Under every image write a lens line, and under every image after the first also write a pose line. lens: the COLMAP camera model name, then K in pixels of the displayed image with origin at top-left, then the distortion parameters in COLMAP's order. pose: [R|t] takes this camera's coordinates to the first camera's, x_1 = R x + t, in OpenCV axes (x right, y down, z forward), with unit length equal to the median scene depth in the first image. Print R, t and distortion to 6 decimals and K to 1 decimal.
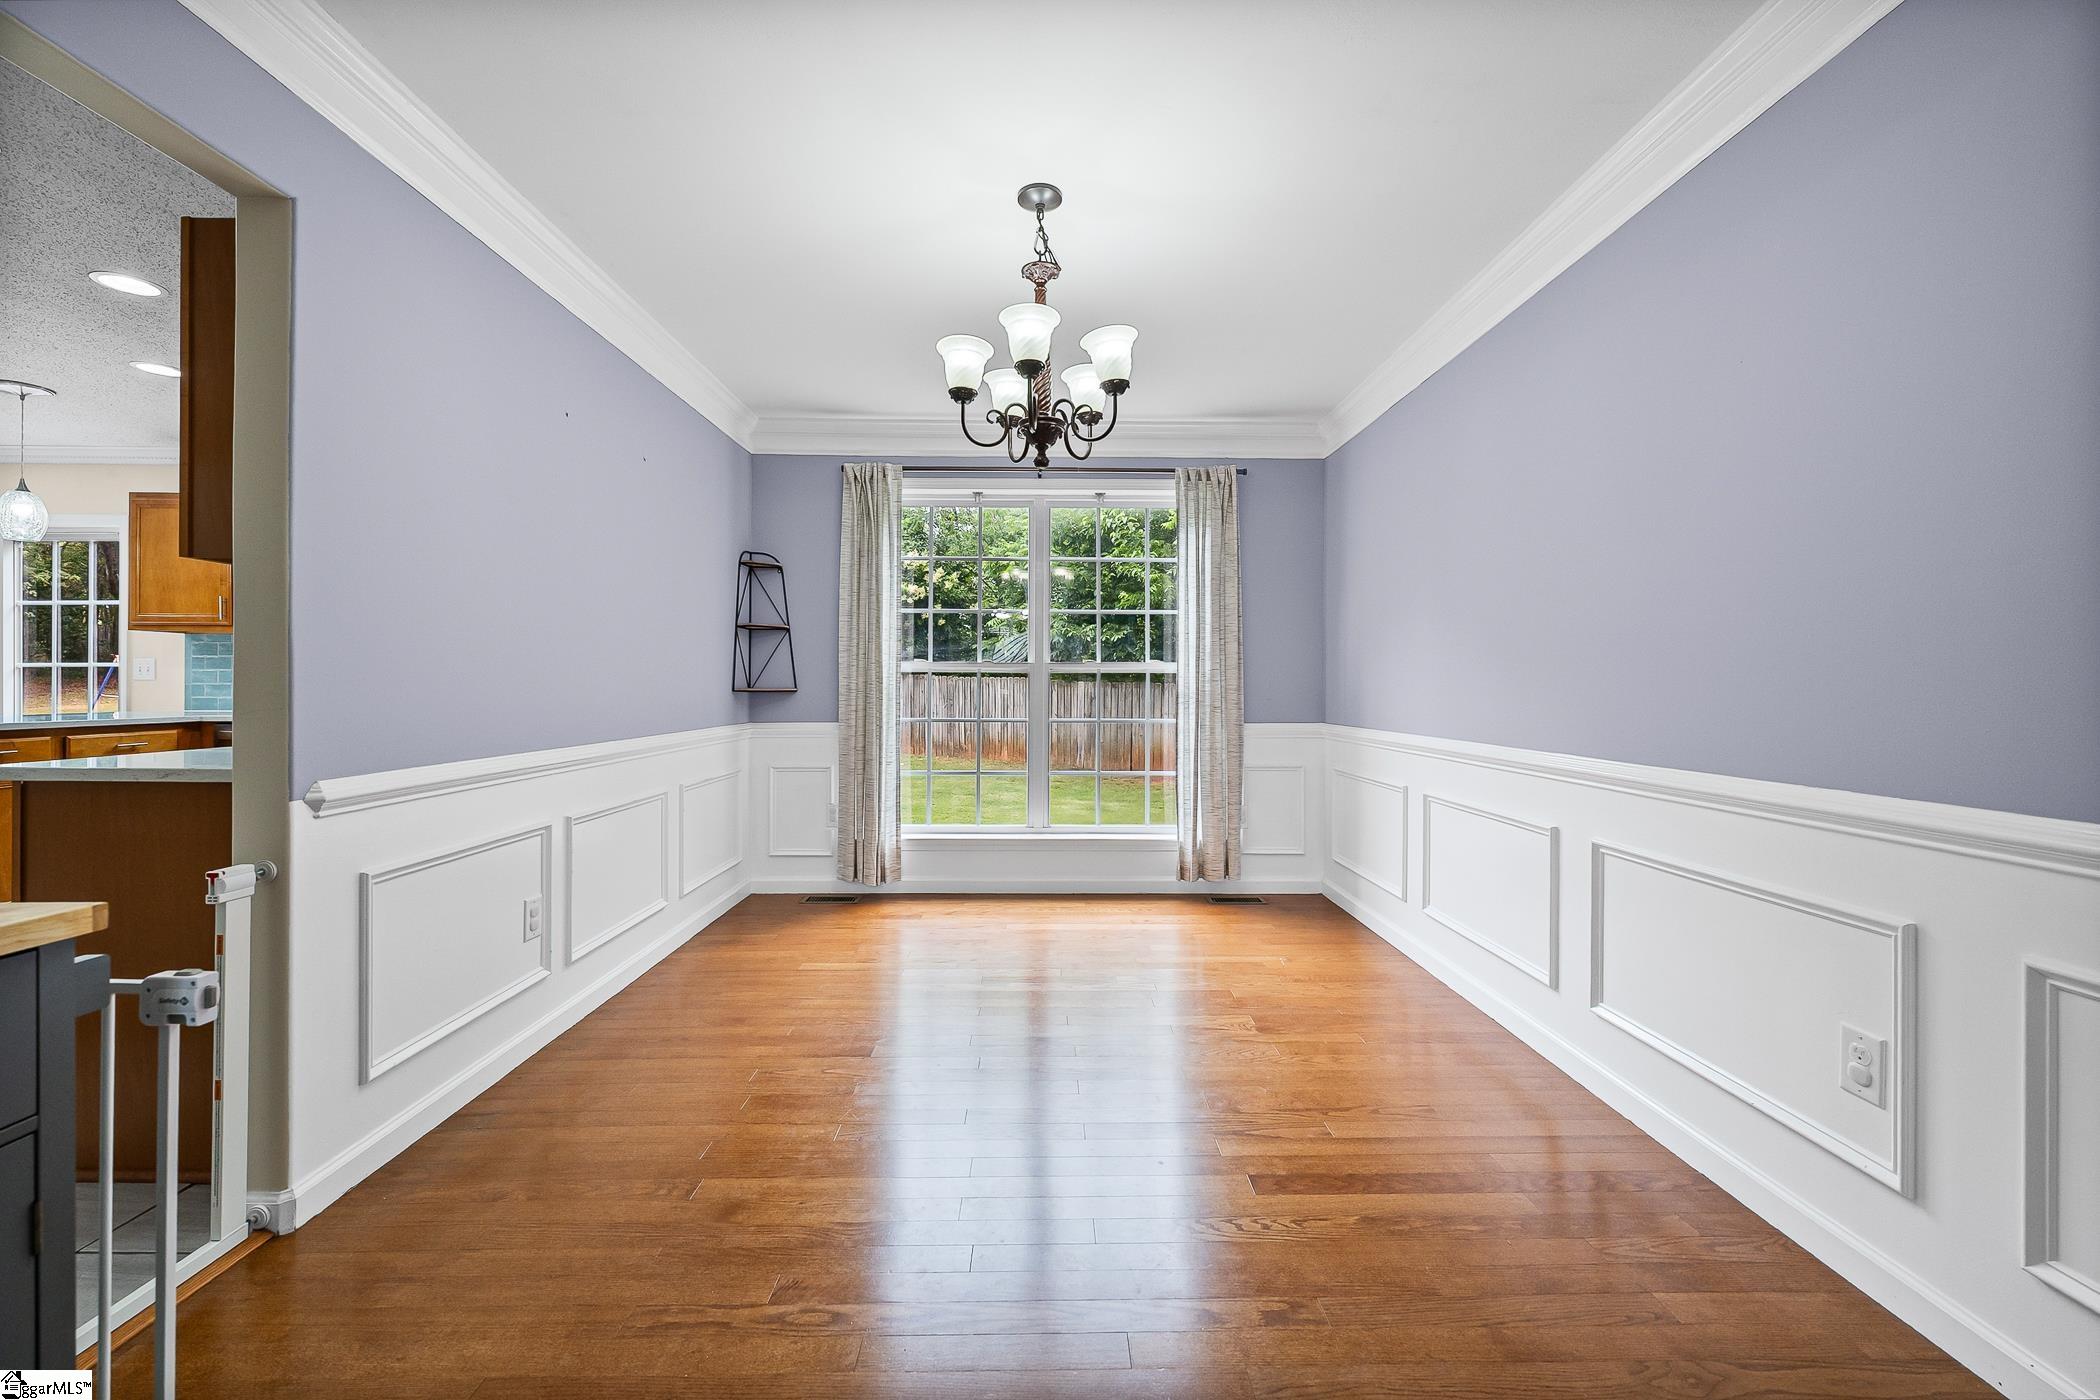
lens RADIAL K [[839.0, 0, 1043.8], [0, 839.0, 695.8], [0, 0, 1]] dist [0.001334, -0.000561]
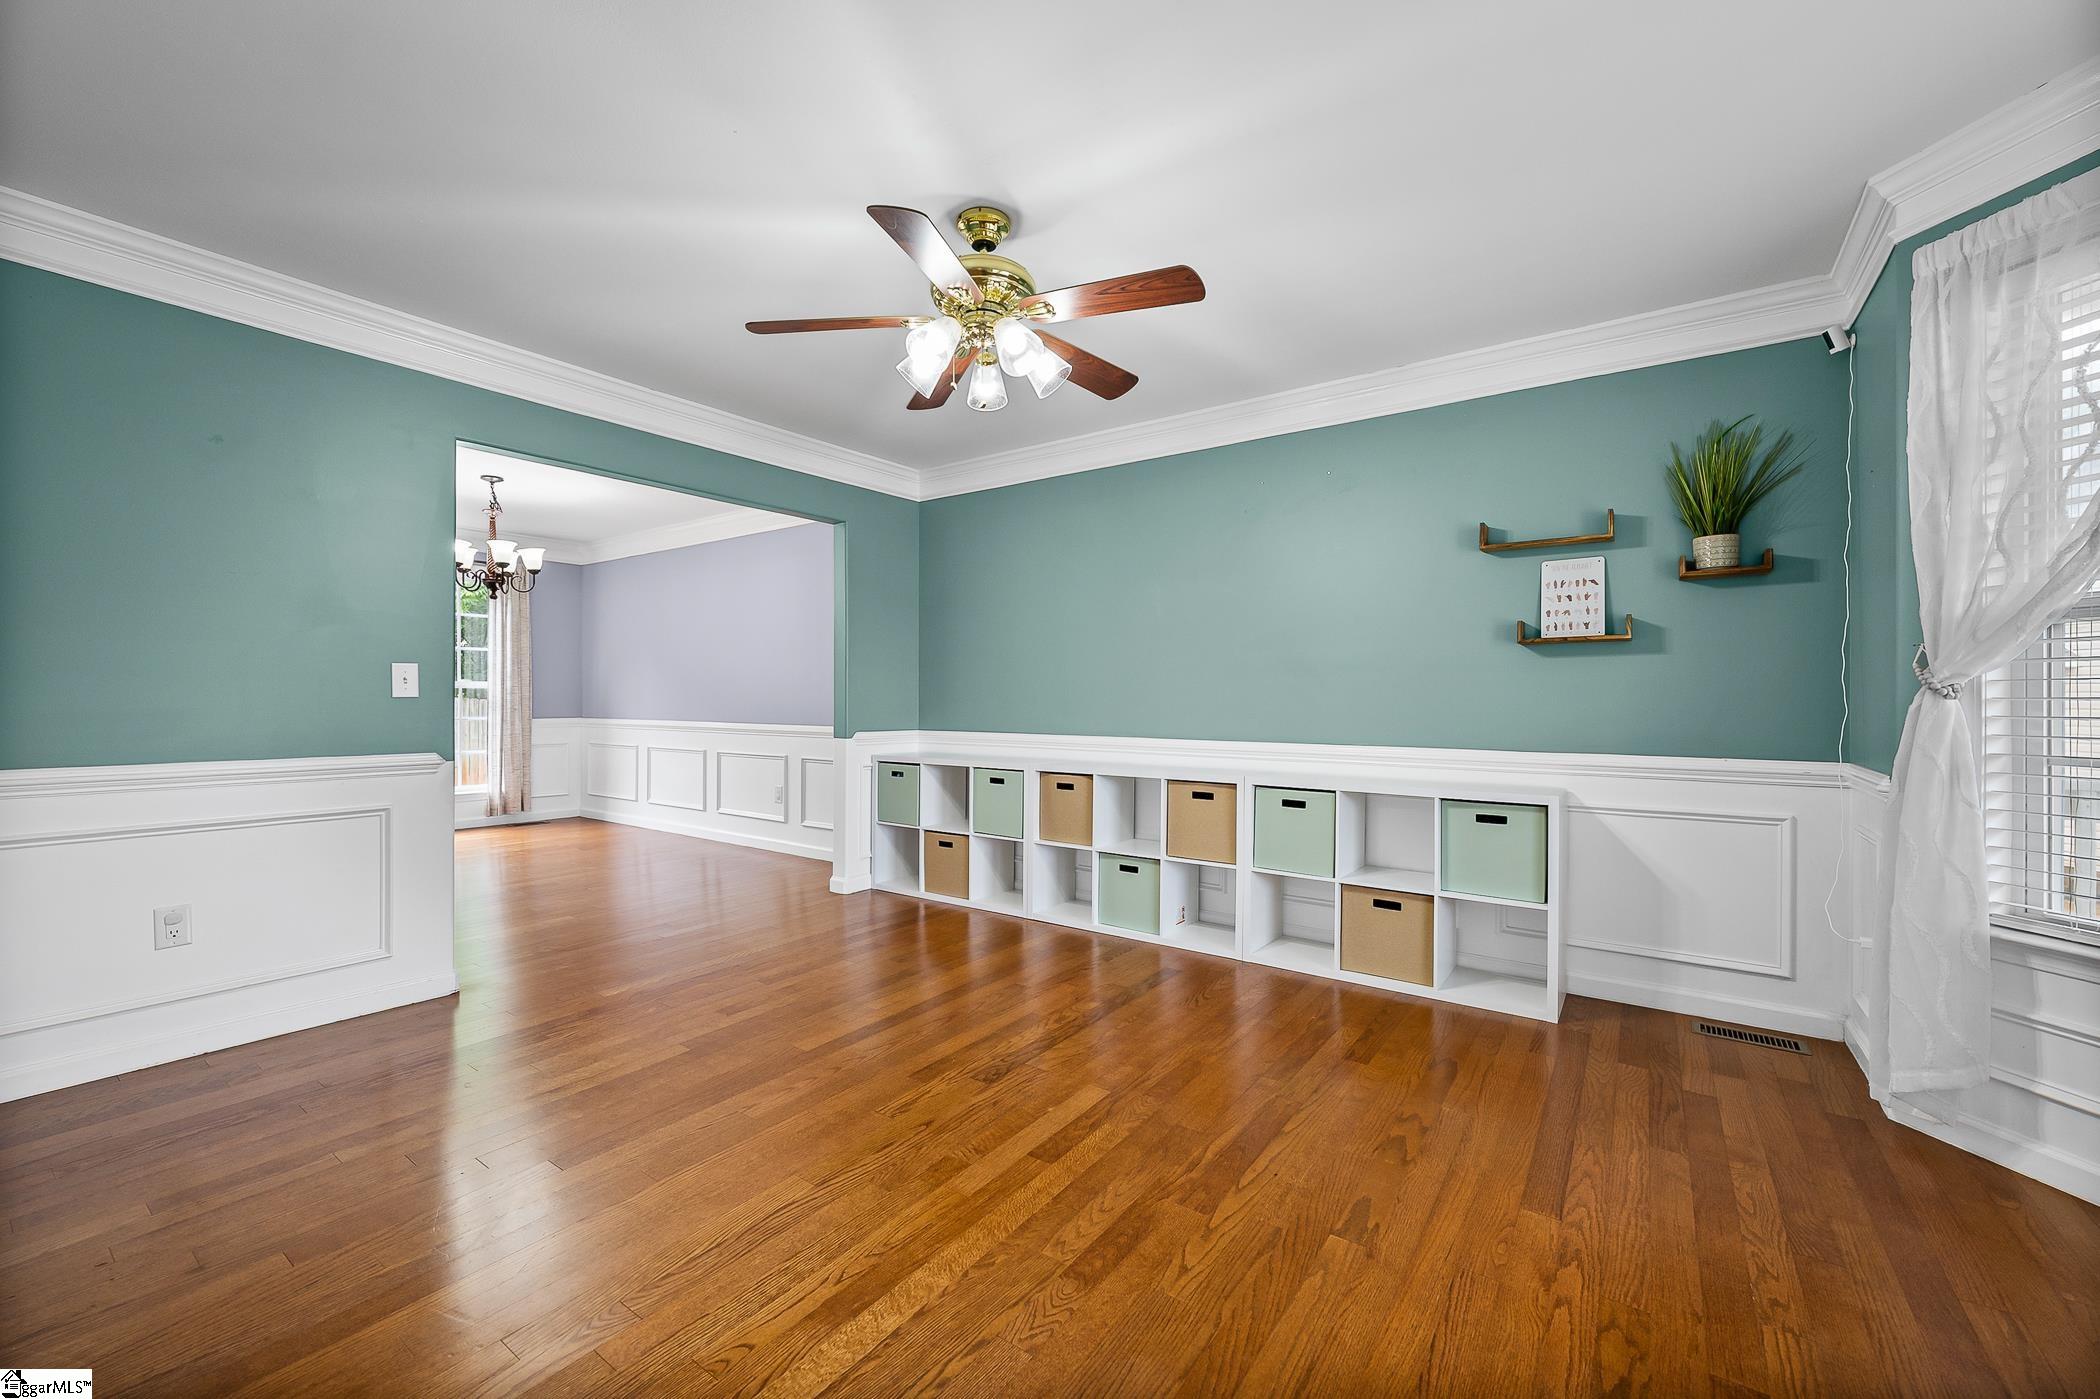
lens RADIAL K [[839.0, 0, 1043.9], [0, 839.0, 701.6], [0, 0, 1]] dist [0.001334, -0.000561]
pose [[0.591813, 0.003168, 0.806069, -0.512313], [0.003217, 0.999975, -0.006291, 0.012275], [-0.806069, 0.006316, 0.591788, -0.820733]]
